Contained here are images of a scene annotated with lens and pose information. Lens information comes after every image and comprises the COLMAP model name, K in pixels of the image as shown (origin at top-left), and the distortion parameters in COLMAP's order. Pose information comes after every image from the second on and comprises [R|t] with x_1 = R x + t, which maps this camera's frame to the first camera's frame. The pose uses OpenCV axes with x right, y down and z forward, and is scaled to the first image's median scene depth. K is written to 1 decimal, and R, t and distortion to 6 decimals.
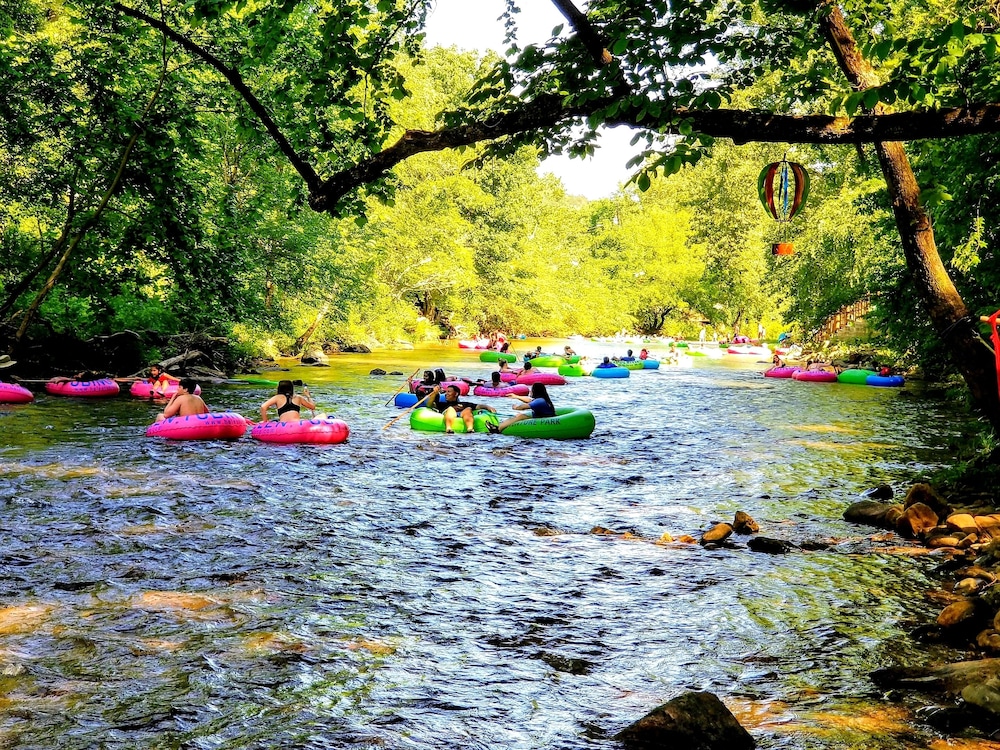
lens RADIAL K [[1715.3, 0, 500.0], [0, 1715.3, 375.0], [0, 0, 1]] dist [0.068189, -0.055751]
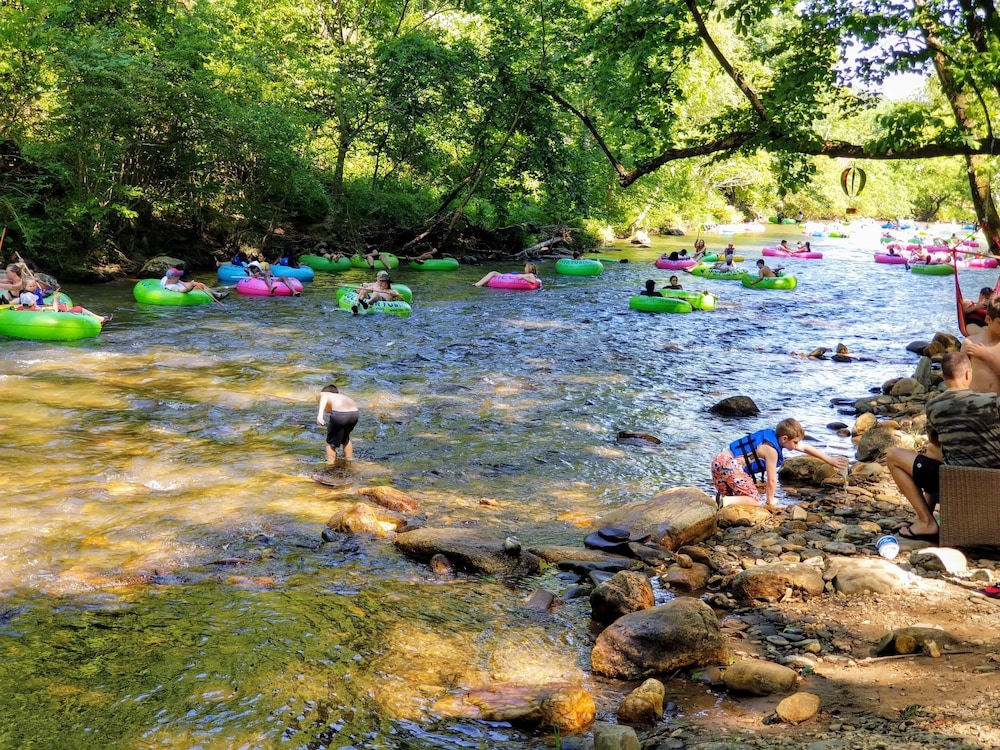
lens RADIAL K [[1715.3, 0, 500.0], [0, 1715.3, 375.0], [0, 0, 1]] dist [0.068189, -0.055751]
pose [[0.979666, 0.034949, -0.197570, 0.072185], [-0.018827, 0.996380, 0.082902, -0.017553], [0.199752, -0.077496, 0.976777, -0.479668]]
